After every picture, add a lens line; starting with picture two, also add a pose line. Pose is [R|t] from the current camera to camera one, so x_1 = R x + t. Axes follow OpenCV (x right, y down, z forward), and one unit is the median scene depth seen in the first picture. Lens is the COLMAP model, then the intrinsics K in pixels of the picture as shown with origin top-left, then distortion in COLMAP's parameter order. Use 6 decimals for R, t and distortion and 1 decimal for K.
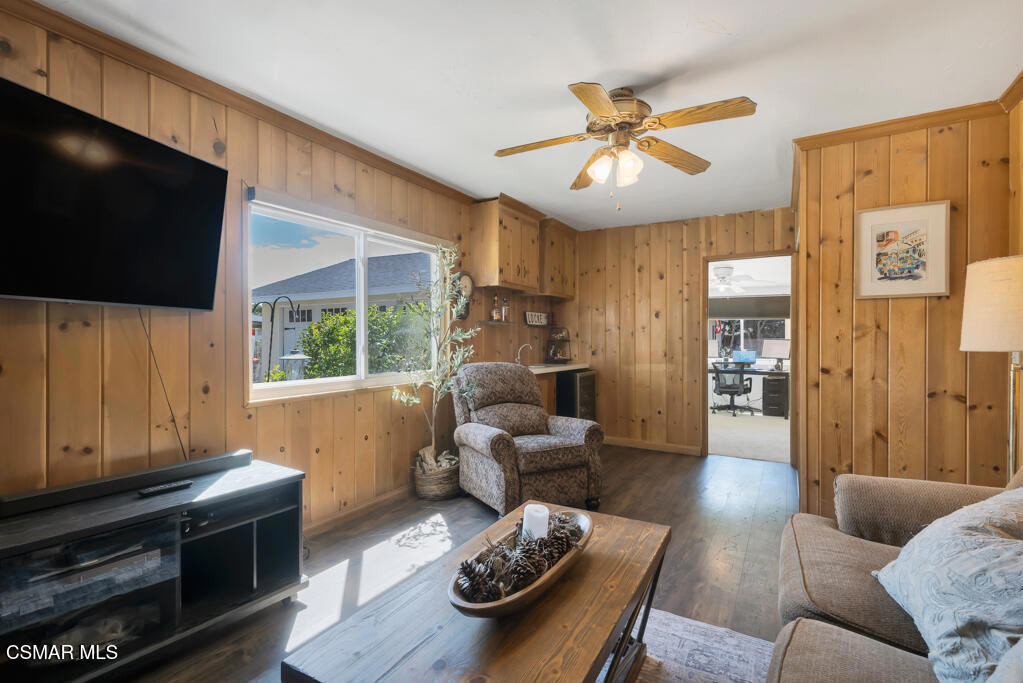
lens RADIAL K [[464.7, 0, 514.4], [0, 464.7, 341.7], [0, 0, 1]] dist [0.000023, -0.000912]
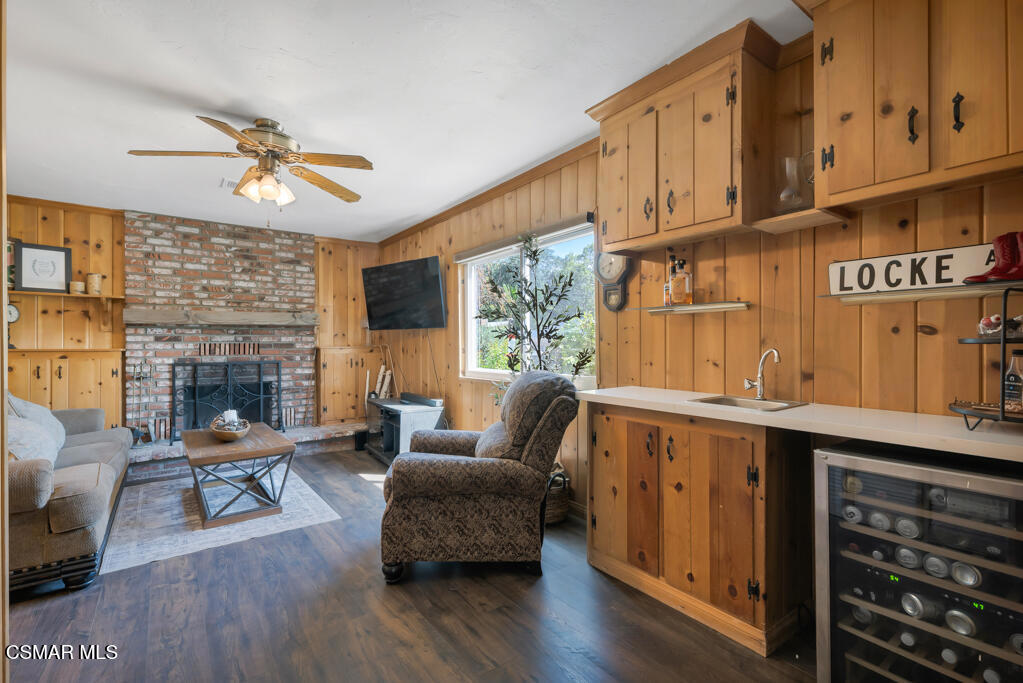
lens RADIAL K [[464.7, 0, 513.0], [0, 464.7, 341.4], [0, 0, 1]] dist [0.000023, -0.000912]
pose [[-0.383834, -0.001898, -0.923400, 0.843451], [-0.004527, 0.999990, -0.000173, -0.006262], [0.923391, 0.004114, -0.383838, 1.600579]]
